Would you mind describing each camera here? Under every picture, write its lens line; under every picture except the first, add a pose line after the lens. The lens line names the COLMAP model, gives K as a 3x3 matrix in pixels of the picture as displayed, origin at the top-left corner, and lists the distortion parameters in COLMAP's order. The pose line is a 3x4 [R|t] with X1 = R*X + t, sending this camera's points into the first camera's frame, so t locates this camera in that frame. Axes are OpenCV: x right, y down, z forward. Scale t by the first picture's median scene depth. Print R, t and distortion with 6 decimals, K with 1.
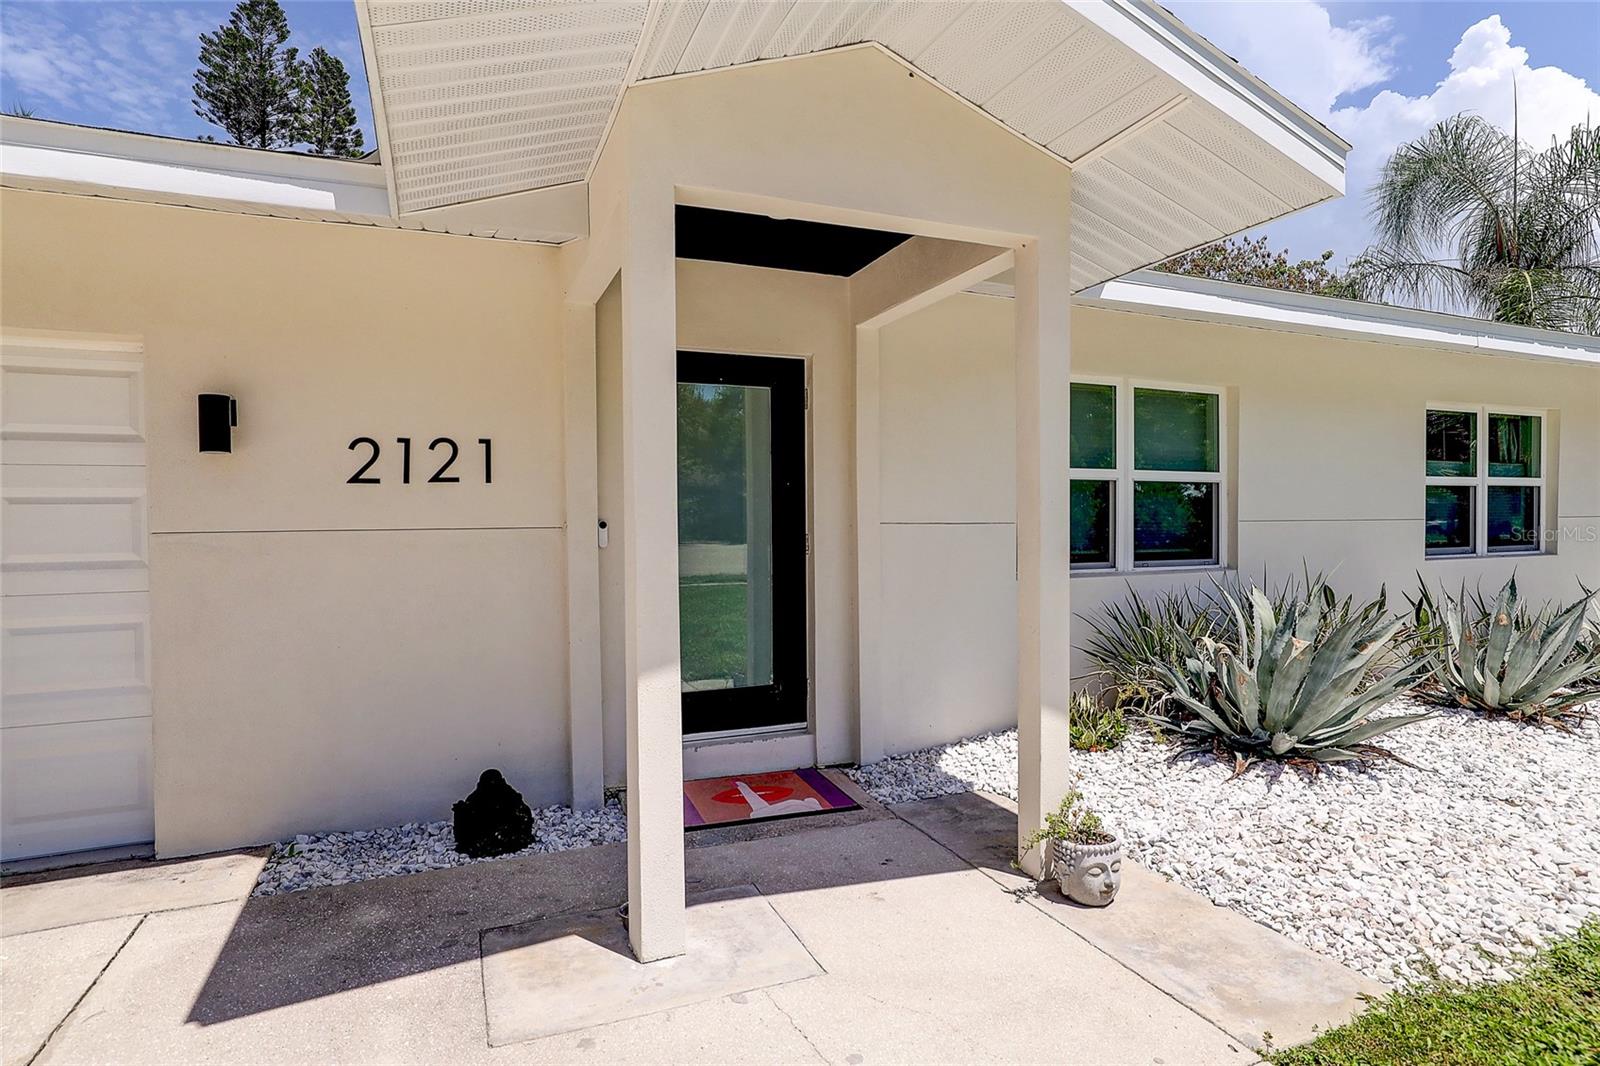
lens RADIAL K [[845.0, 0, 800.0], [0, 845.0, 533.0], [0, 0, 1]] dist [0.001711, 0.001192]
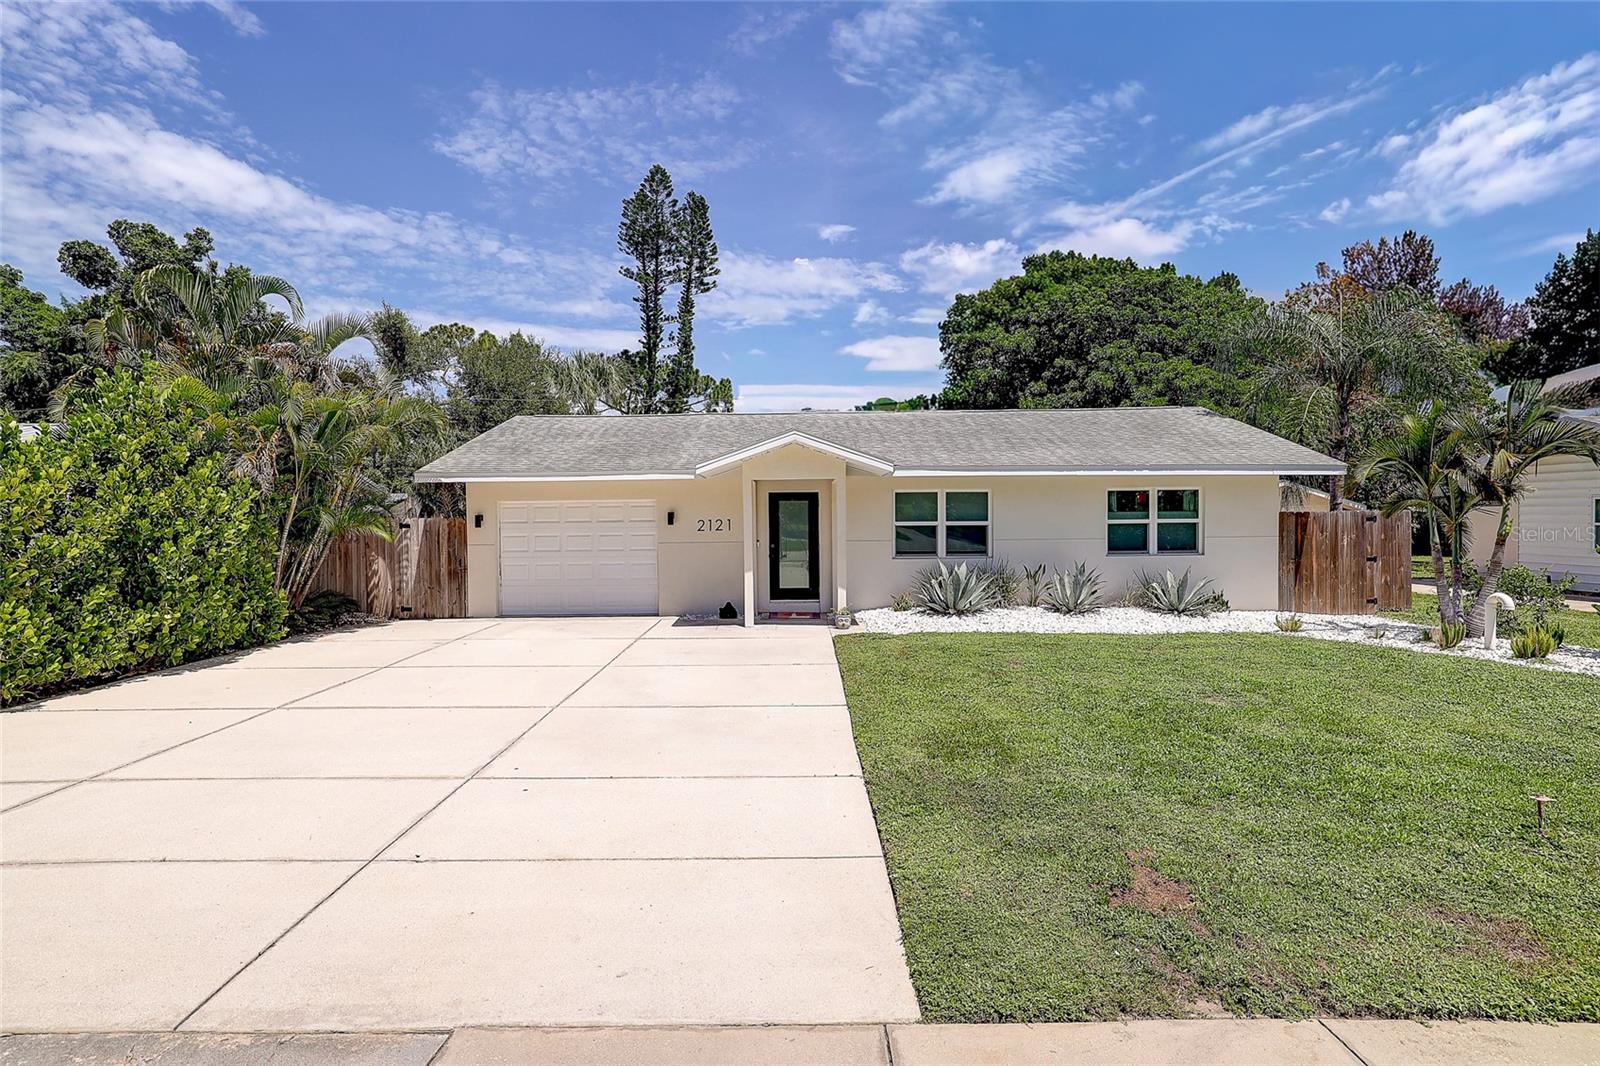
lens RADIAL K [[845.0, 0, 800.0], [0, 845.0, 533.0], [0, 0, 1]] dist [0.001711, 0.001192]
pose [[0.926227, 0.008382, -0.376873, 0.783177], [-0.003720, 0.999907, 0.013095, -0.055260], [0.376948, -0.010727, 0.926172, -1.390429]]
